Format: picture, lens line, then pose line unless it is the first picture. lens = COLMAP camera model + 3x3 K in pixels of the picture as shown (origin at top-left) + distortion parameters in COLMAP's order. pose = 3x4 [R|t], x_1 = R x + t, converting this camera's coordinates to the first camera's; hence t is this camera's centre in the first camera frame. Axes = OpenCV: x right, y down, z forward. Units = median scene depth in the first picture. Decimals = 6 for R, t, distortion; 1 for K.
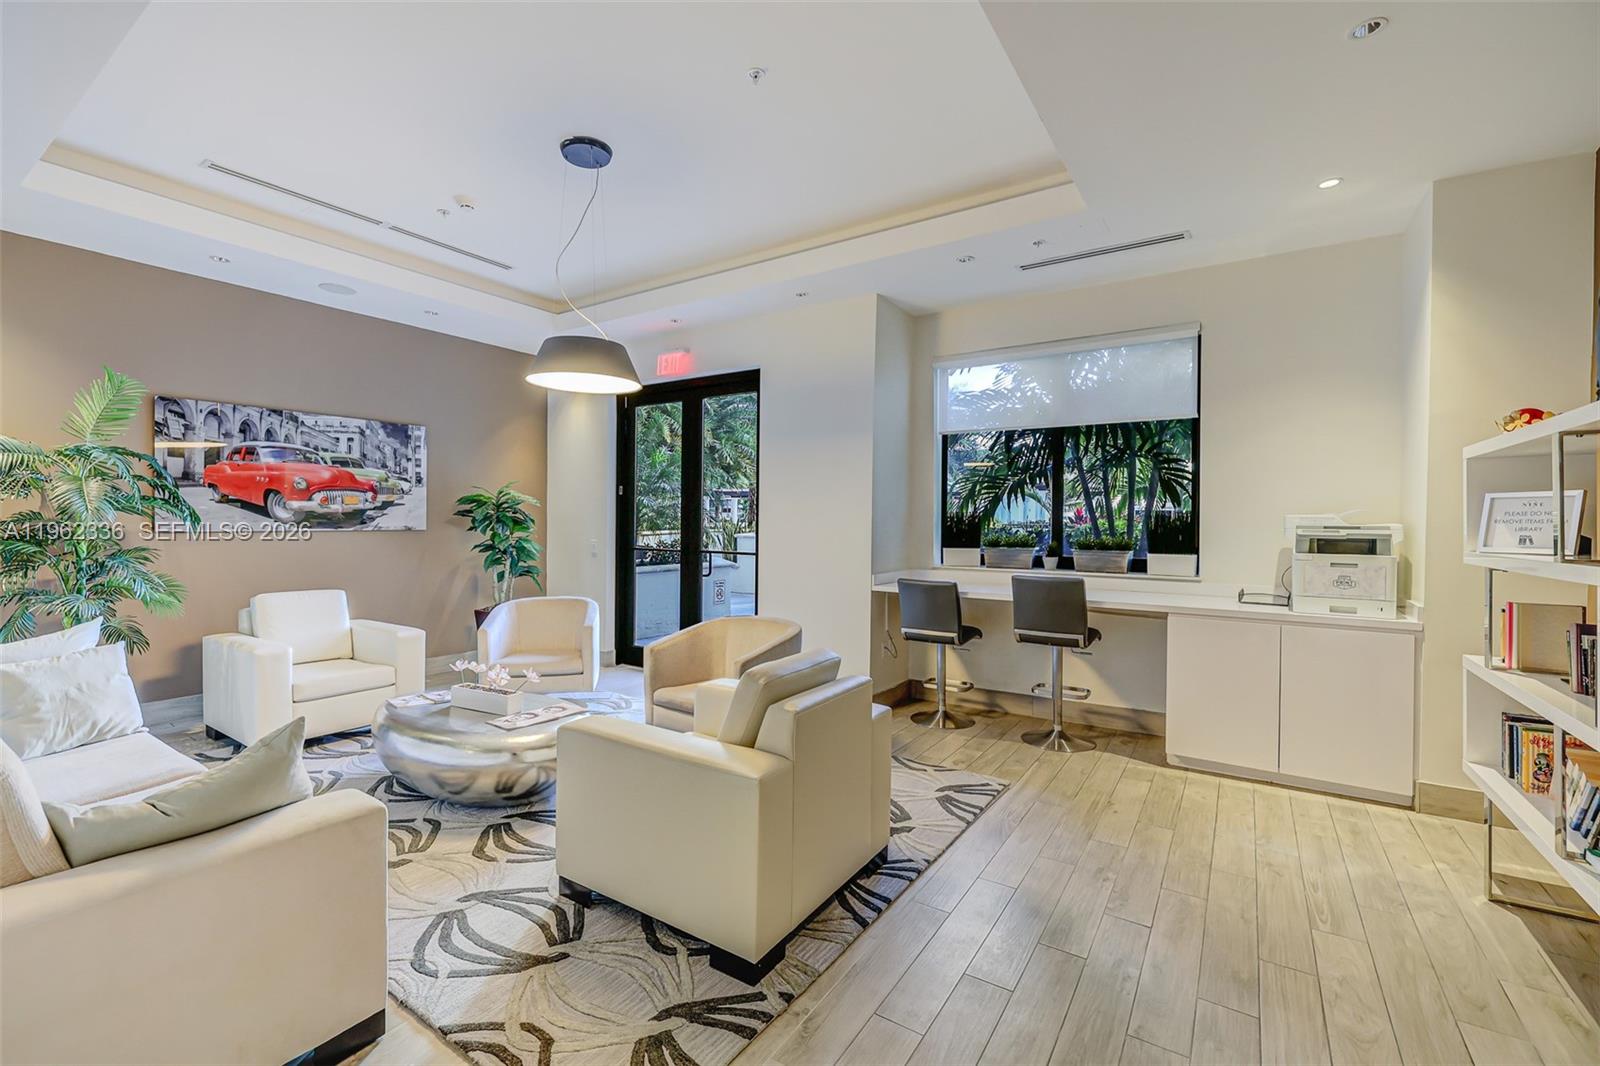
lens RADIAL K [[685.9, 0, 796.9], [0, 685.9, 527.2], [0, 0, 1]] dist [-0.001455, -0.000233]
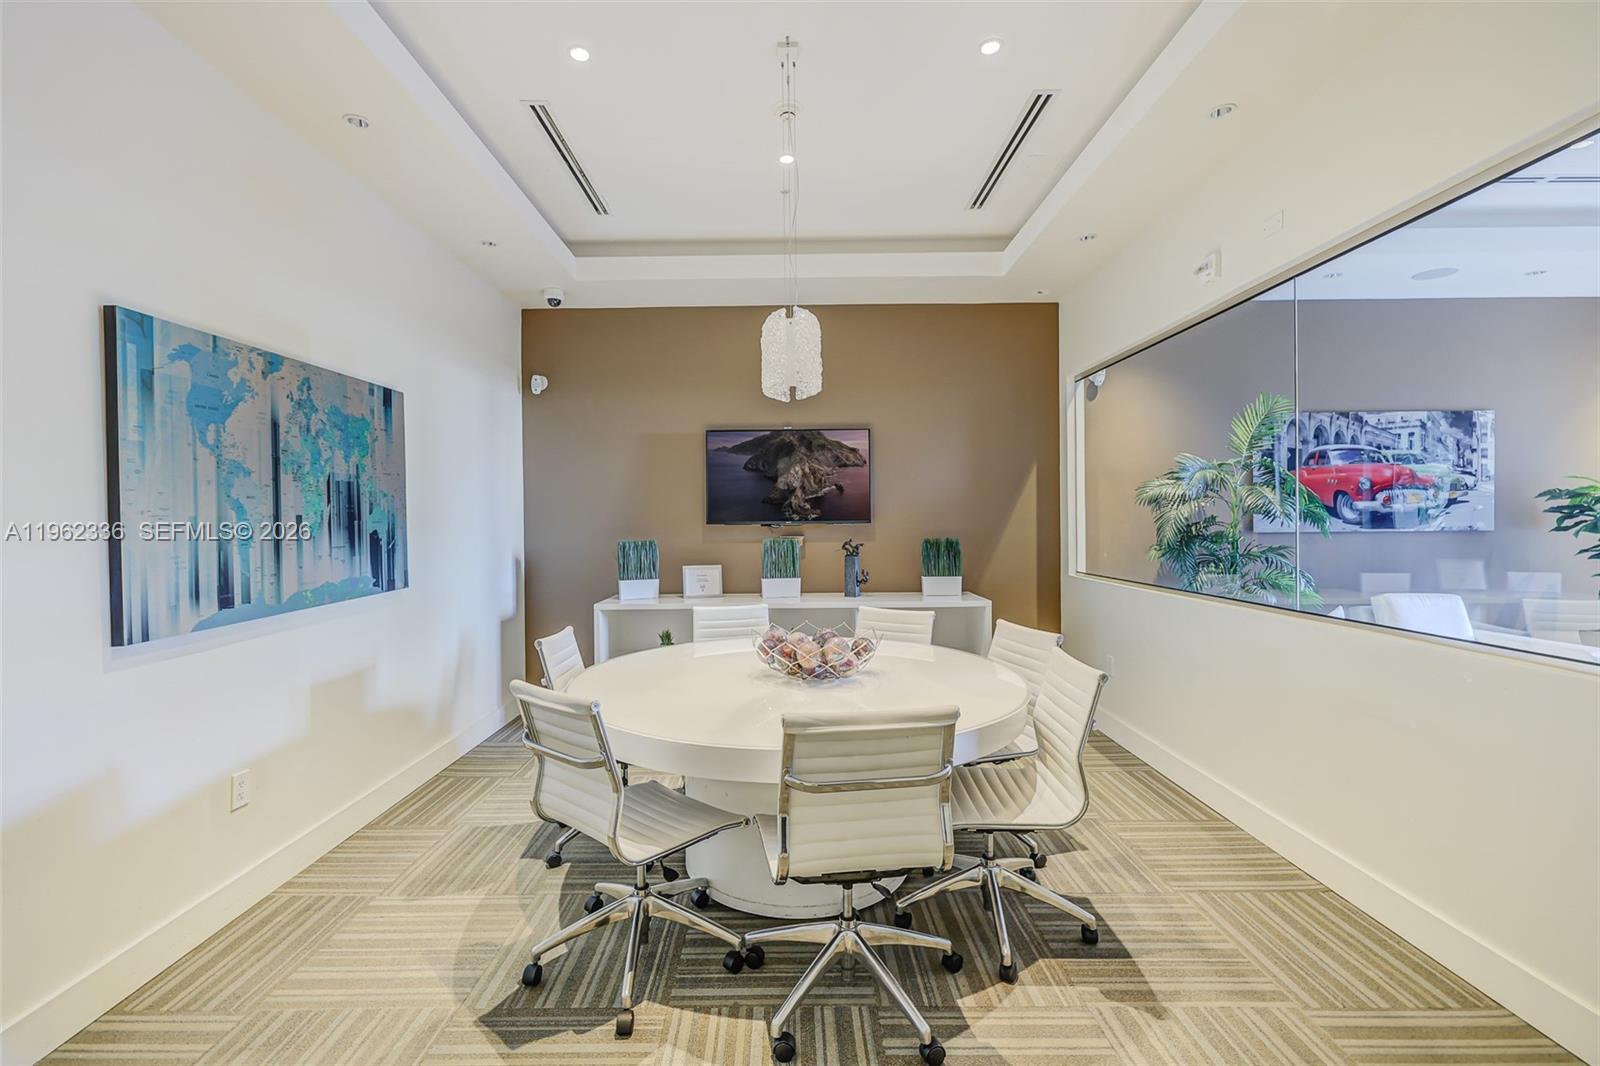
lens RADIAL K [[685.9, 0, 796.5], [0, 685.9, 531.6], [0, 0, 1]] dist [-0.001455, -0.000233]
pose [[0.552853, 0.004861, -0.833264, -0.343500], [0.004387, 0.999952, 0.008744, -0.006113], [0.833267, -0.008490, 0.552805, -0.233707]]
